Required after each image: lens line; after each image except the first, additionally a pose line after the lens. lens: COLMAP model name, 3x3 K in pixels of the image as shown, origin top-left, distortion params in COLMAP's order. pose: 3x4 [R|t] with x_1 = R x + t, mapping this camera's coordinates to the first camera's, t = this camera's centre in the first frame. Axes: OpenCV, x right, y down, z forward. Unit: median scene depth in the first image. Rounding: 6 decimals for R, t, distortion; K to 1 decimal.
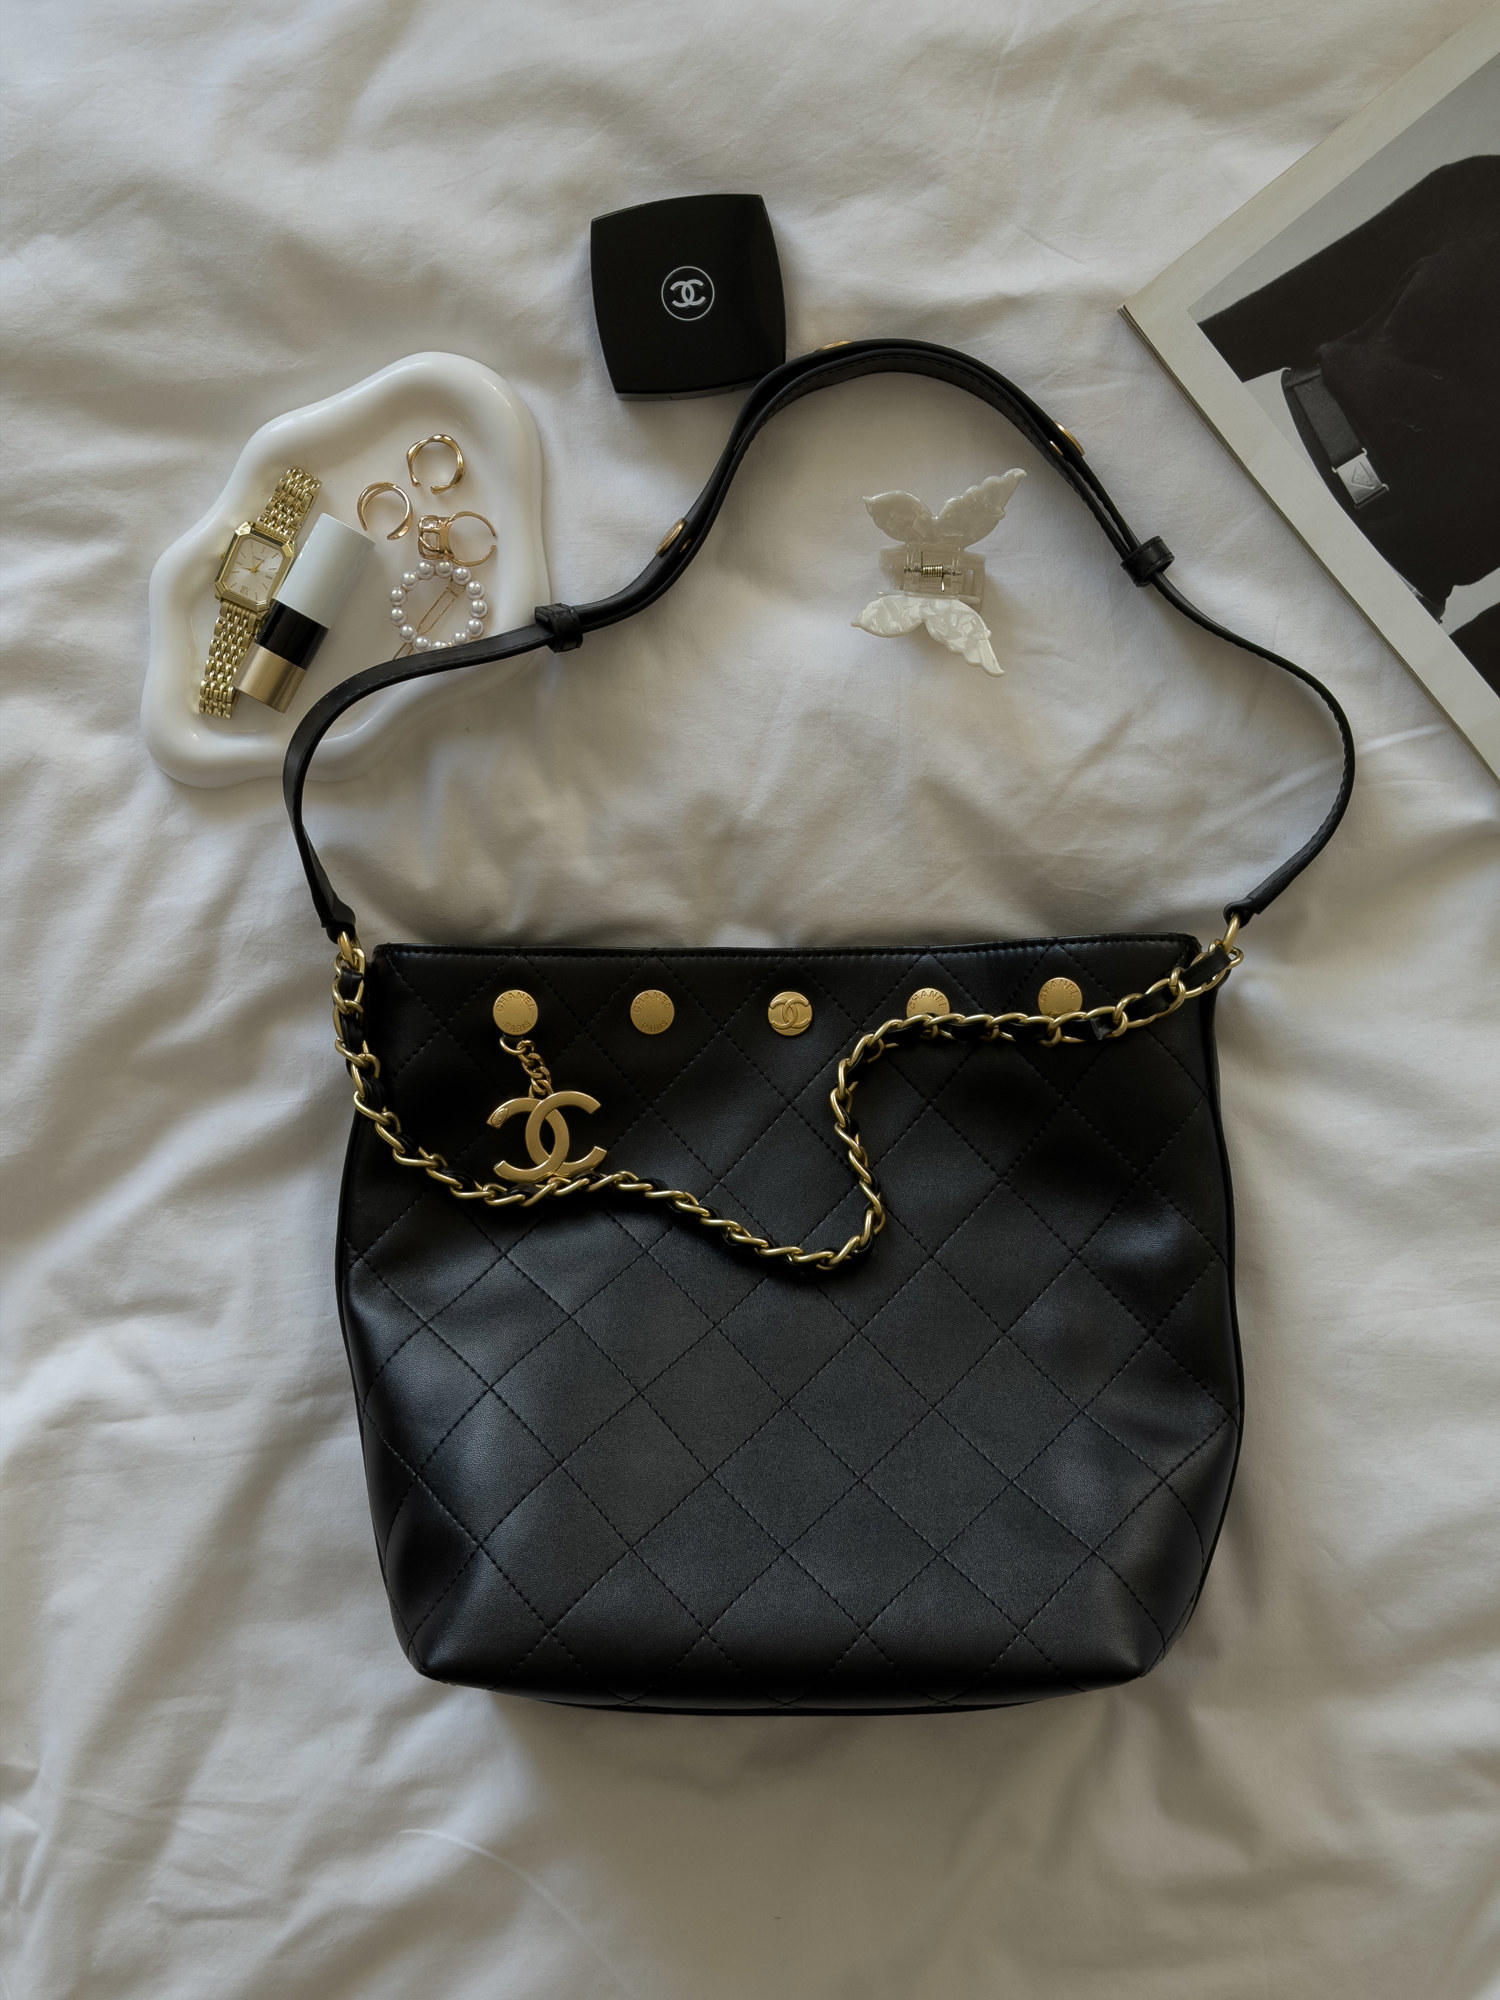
lens RADIAL K [[2824.2, 0, 786.3], [0, 2824.2, 997.2], [0, 0, 1]] dist [0.171345, -0.318545]
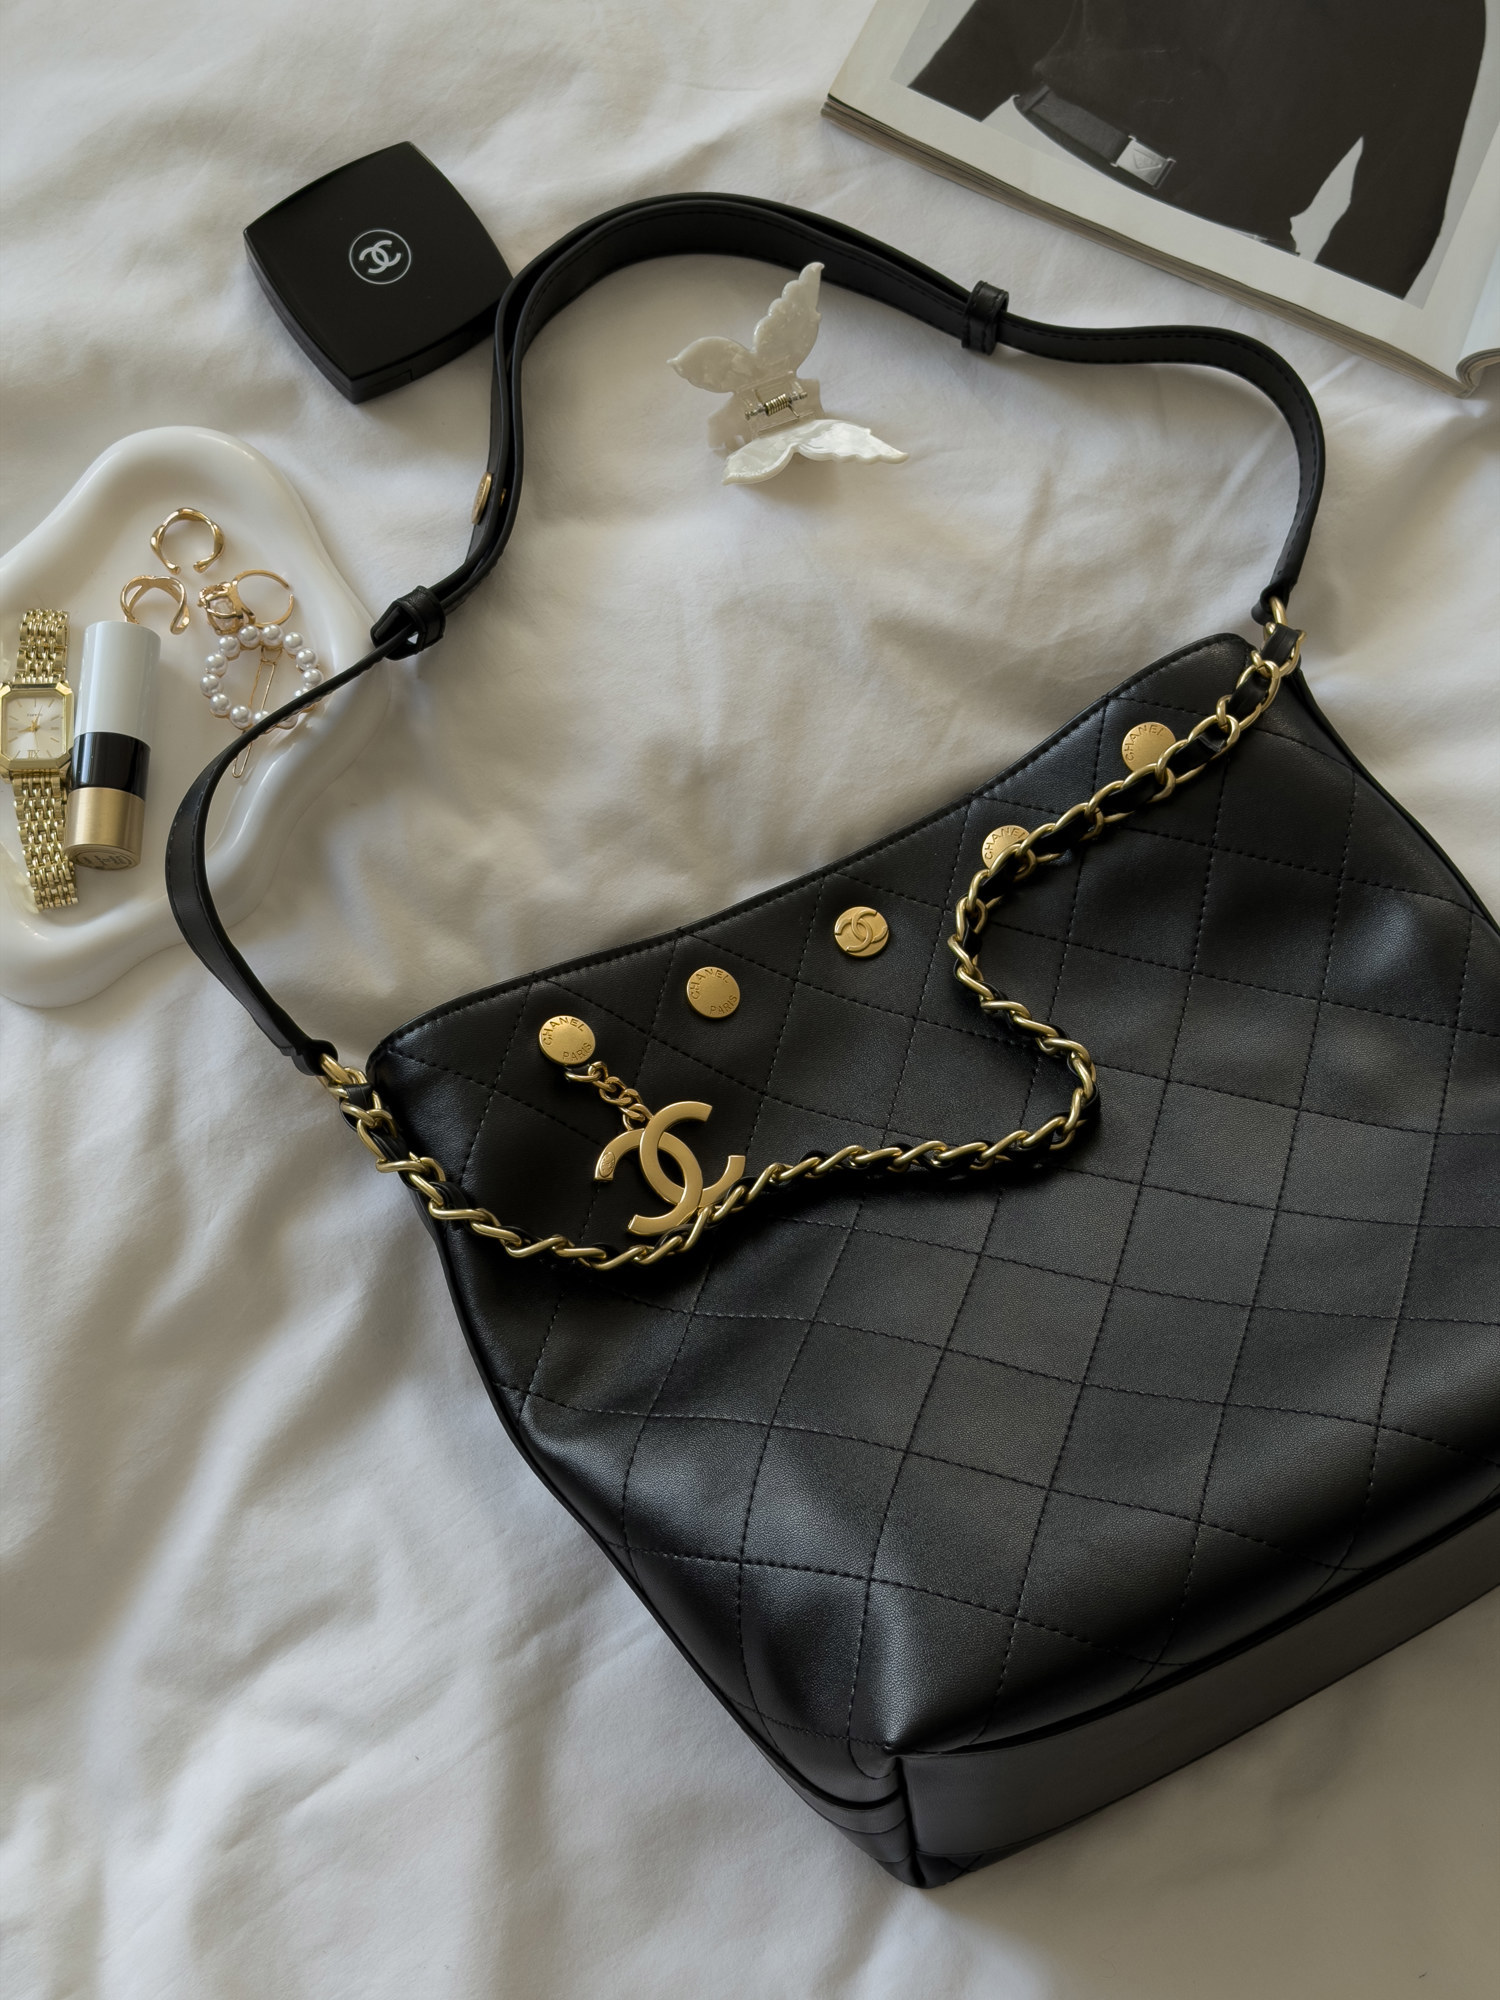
lens RADIAL K [[2778.1, 0, 778.9], [0, 2778.1, 1024.9], [0, 0, 1]] dist [0.185163, -0.394088]
pose [[0.884725, -0.413312, 0.215486, -0.206465], [0.458825, 0.853671, -0.246426, 0.218426], [-0.082103, 0.316890, 0.944902, 0.248428]]
